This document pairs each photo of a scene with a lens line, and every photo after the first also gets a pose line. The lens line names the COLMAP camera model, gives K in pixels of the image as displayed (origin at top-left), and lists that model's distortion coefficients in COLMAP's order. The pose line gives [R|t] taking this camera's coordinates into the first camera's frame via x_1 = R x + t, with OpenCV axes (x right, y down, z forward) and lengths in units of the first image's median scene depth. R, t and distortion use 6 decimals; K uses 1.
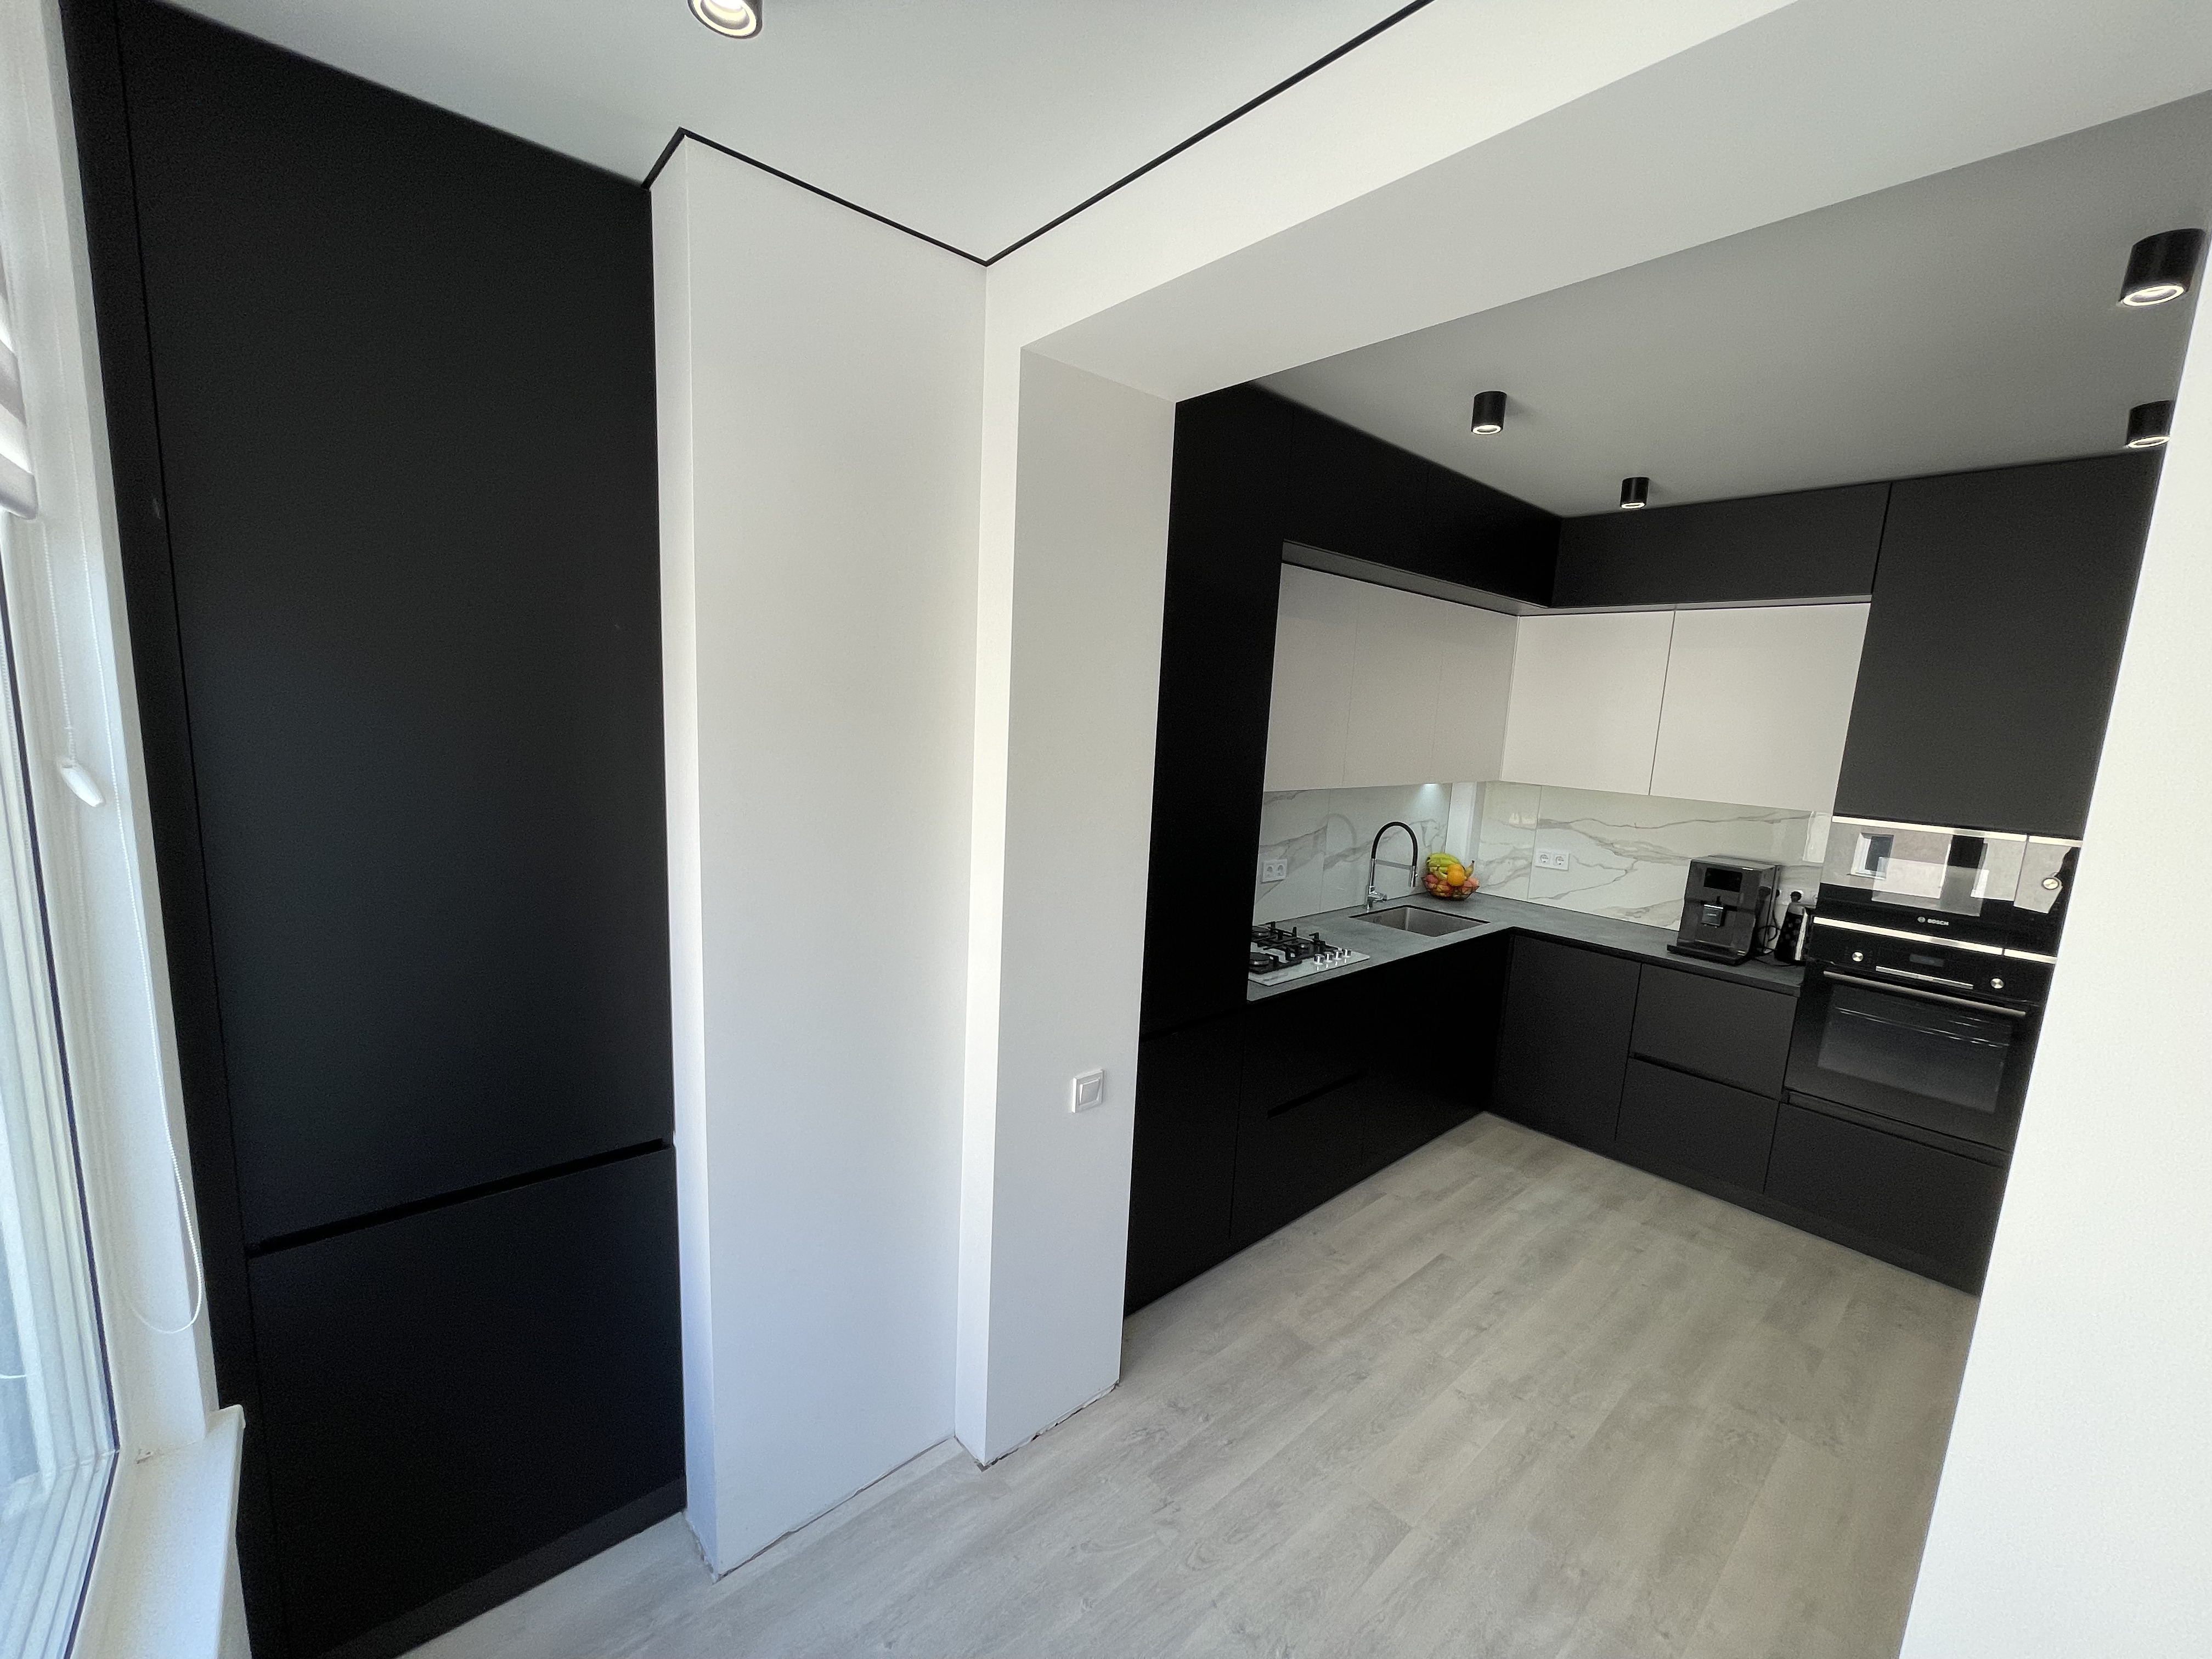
lens RADIAL K [[888.2, 0, 1104.8], [0, 888.2, 840.5], [0, 0, 1]] dist [-0.001673, 0.000644]
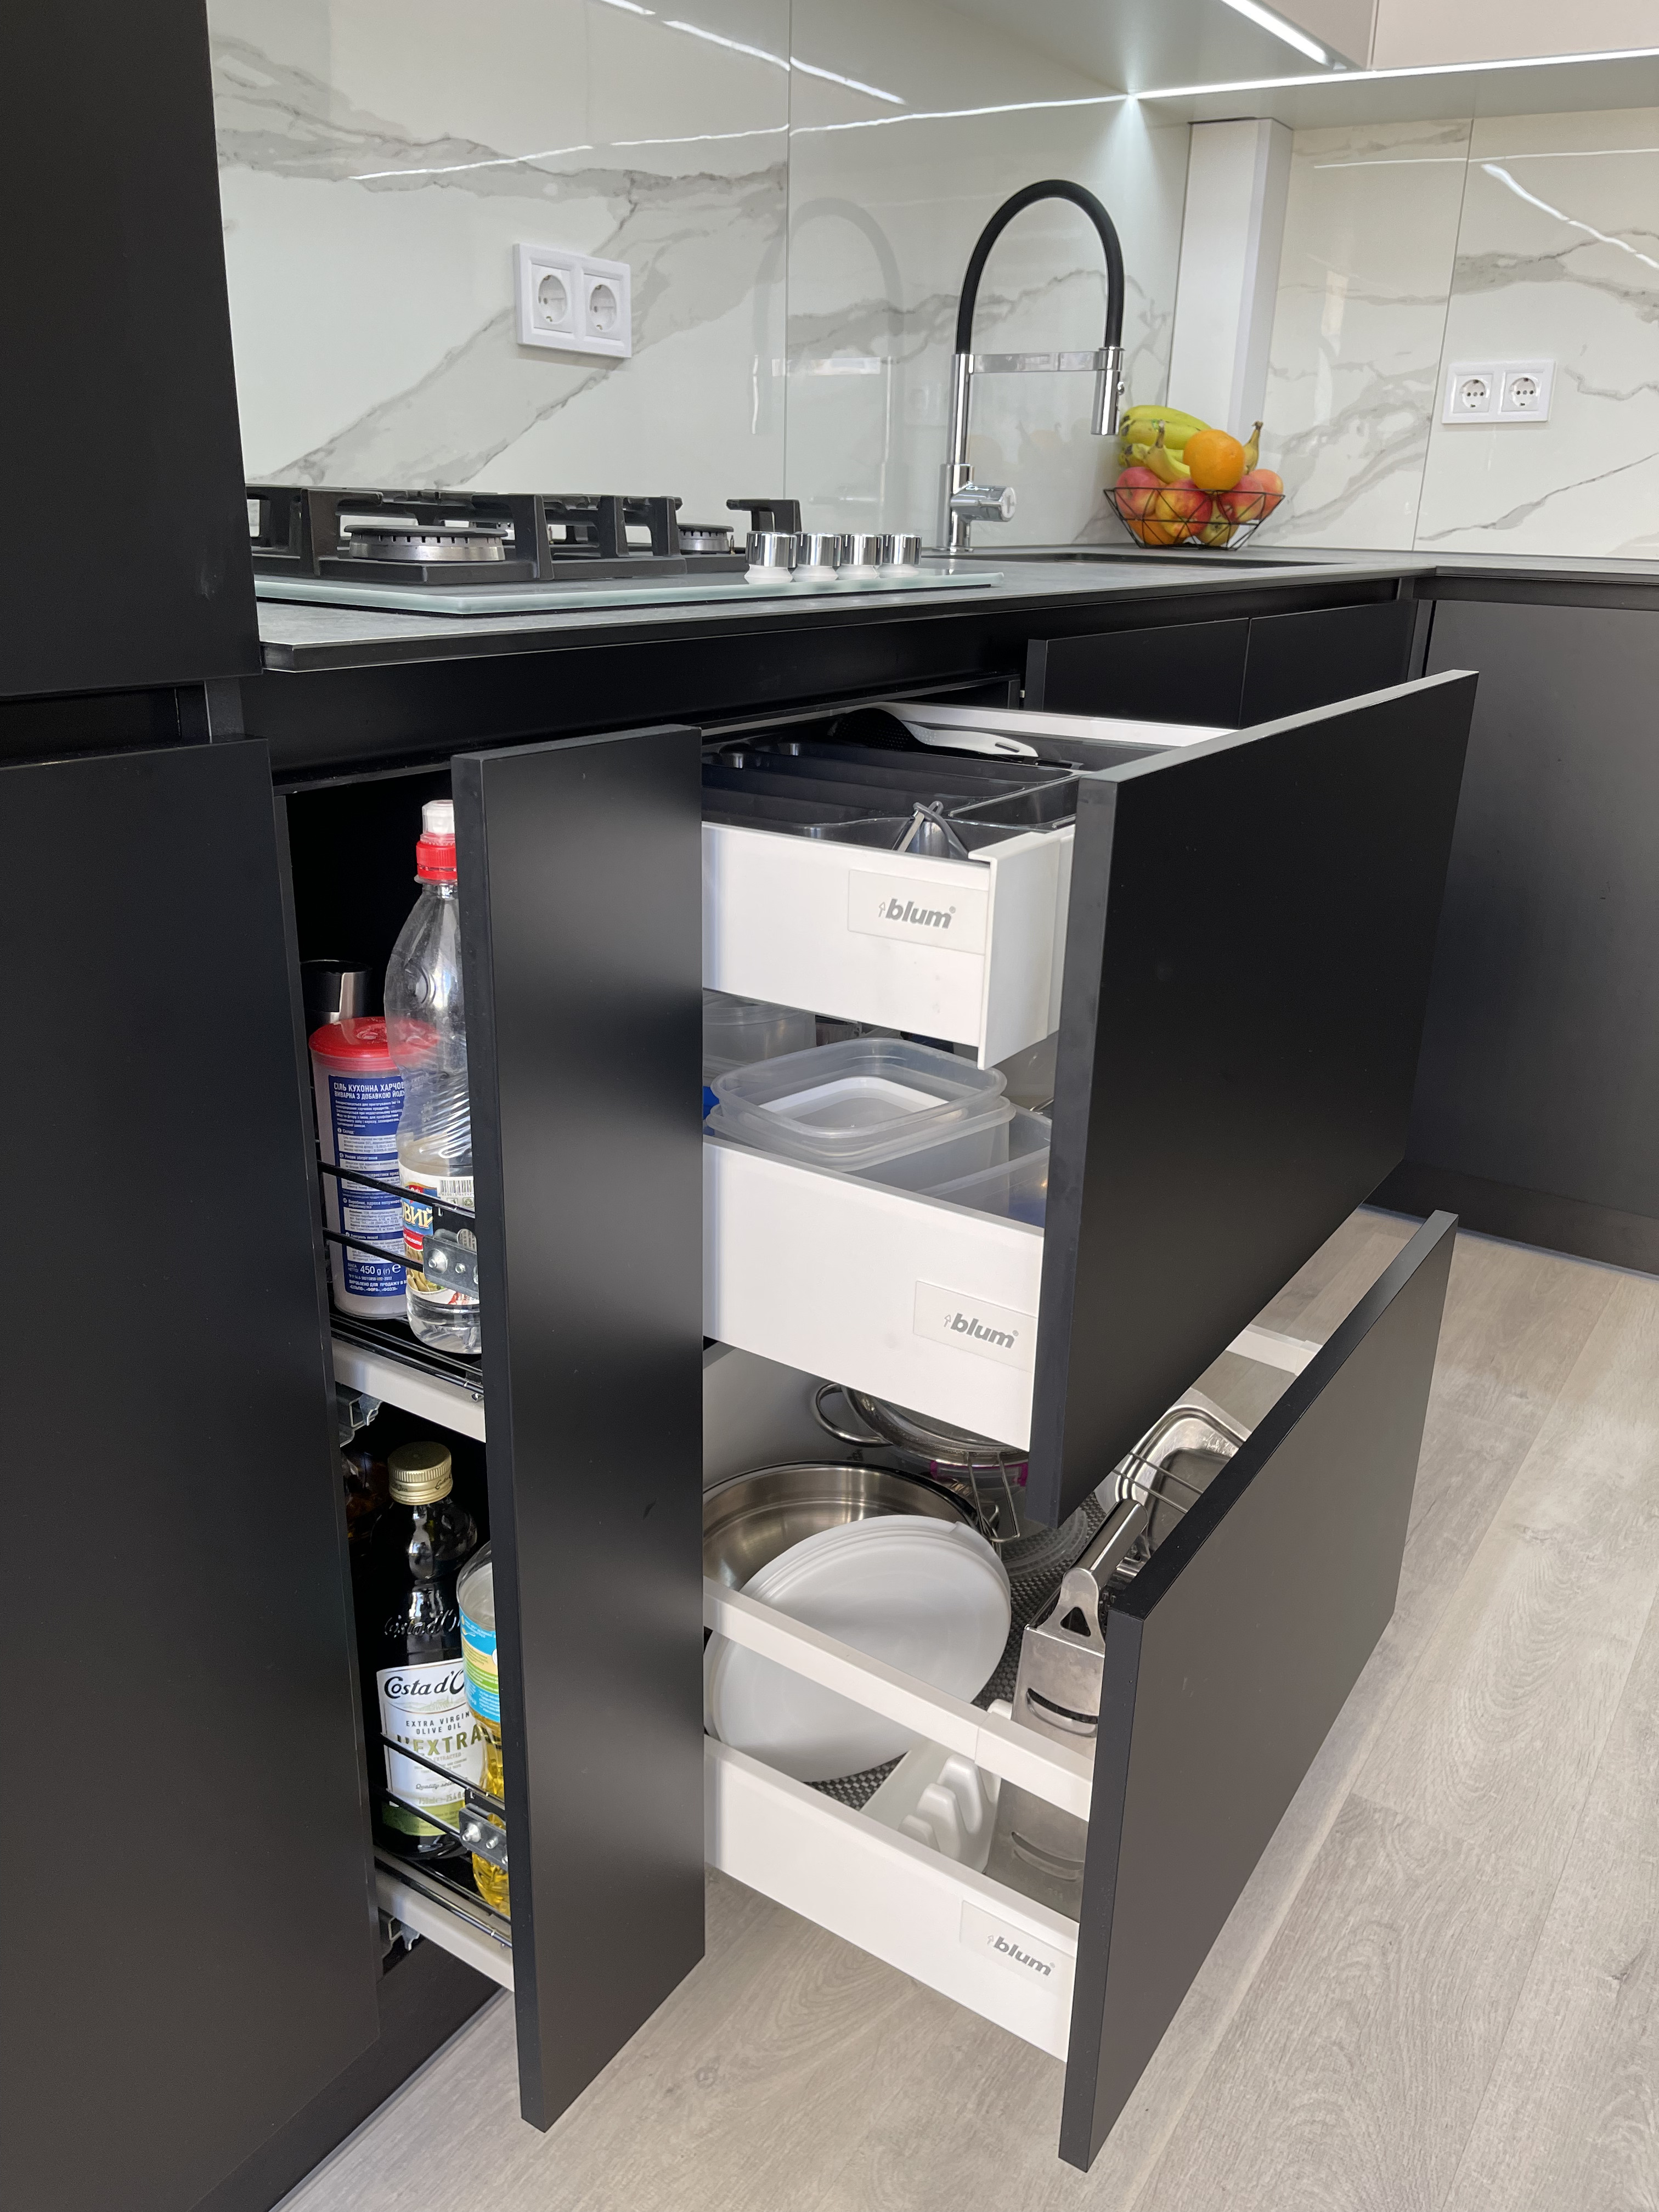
lens RADIAL K [[1650.8, 0, 819.8], [0, 1650.8, 1148.7], [0, 0, 1]] dist [0.023161, -0.058753]
pose [[0.967760, -0.116456, 0.223334, 0.134295], [0.061559, 0.969162, 0.238613, 0.150672], [-0.244235, -0.217172, 0.945085, 0.542343]]
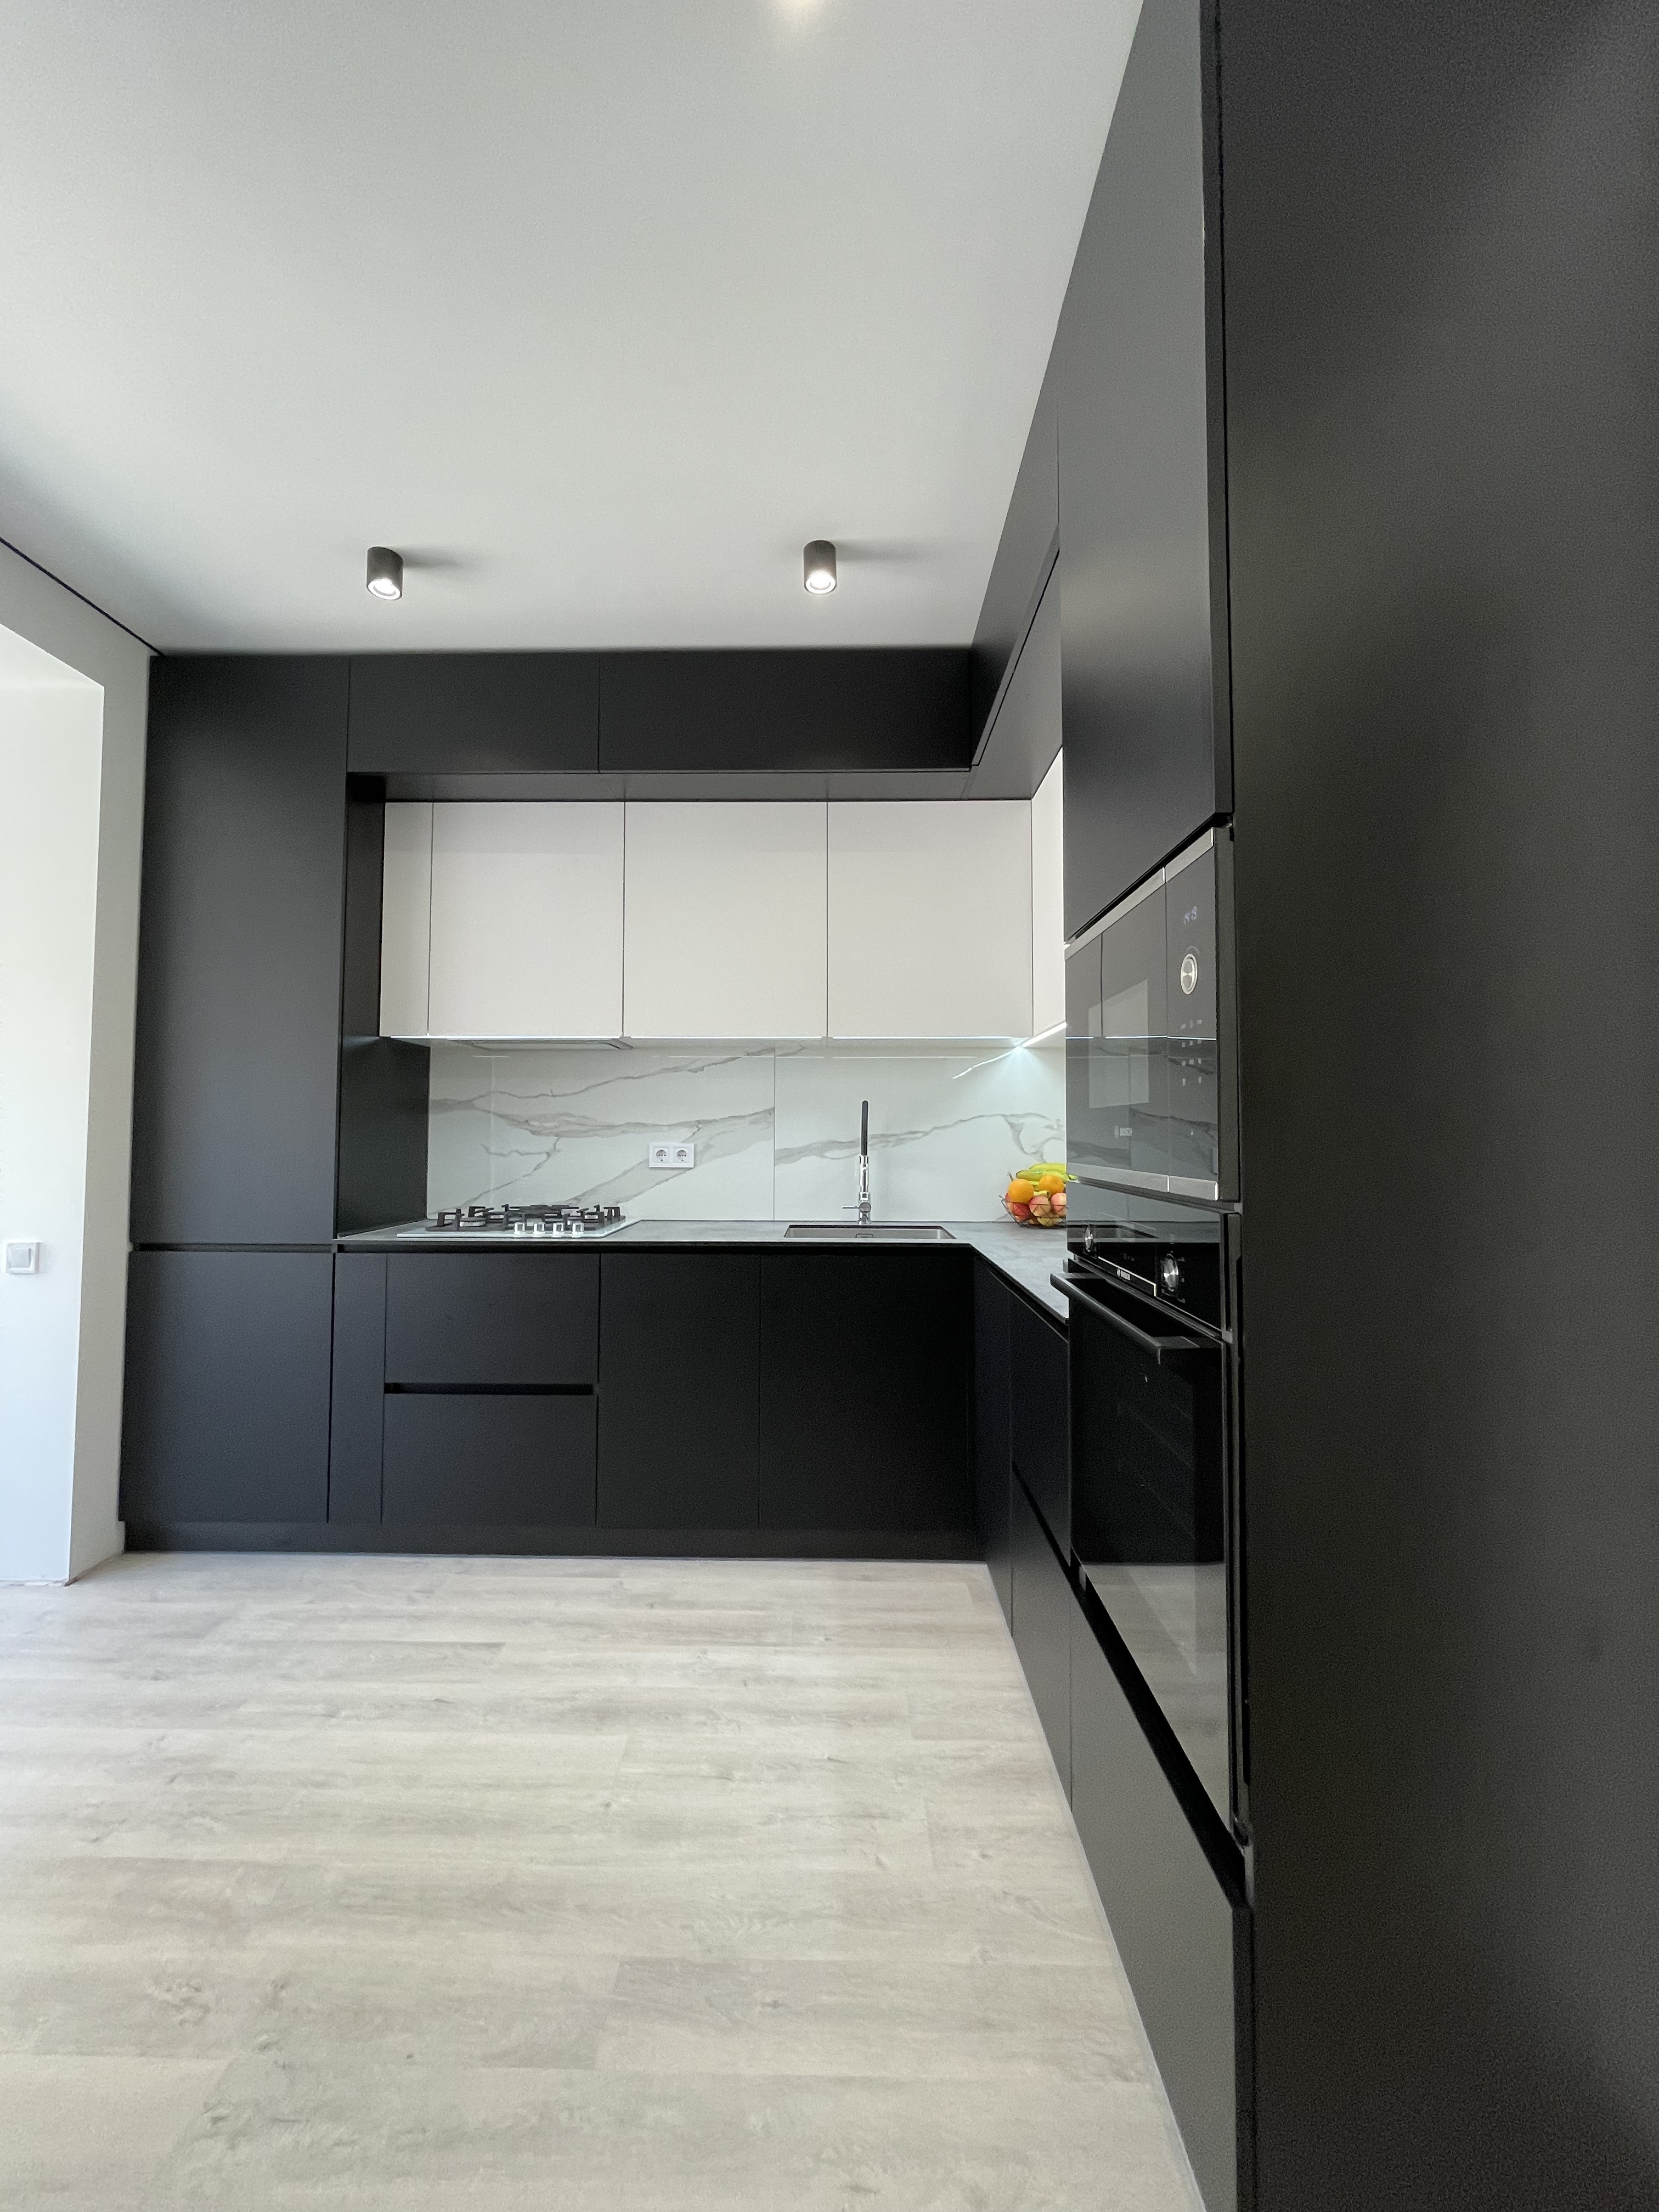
lens RADIAL K [[888.2, 0, 818.6], [0, 888.2, 1099.1], [0, 0, 1]] dist [-0.001673, 0.000644]
pose [[0.735562, -0.074377, -0.673362, 0.884527], [-0.068987, 0.980564, -0.183669, 0.128994], [0.673935, 0.181553, 0.716135, 0.488495]]
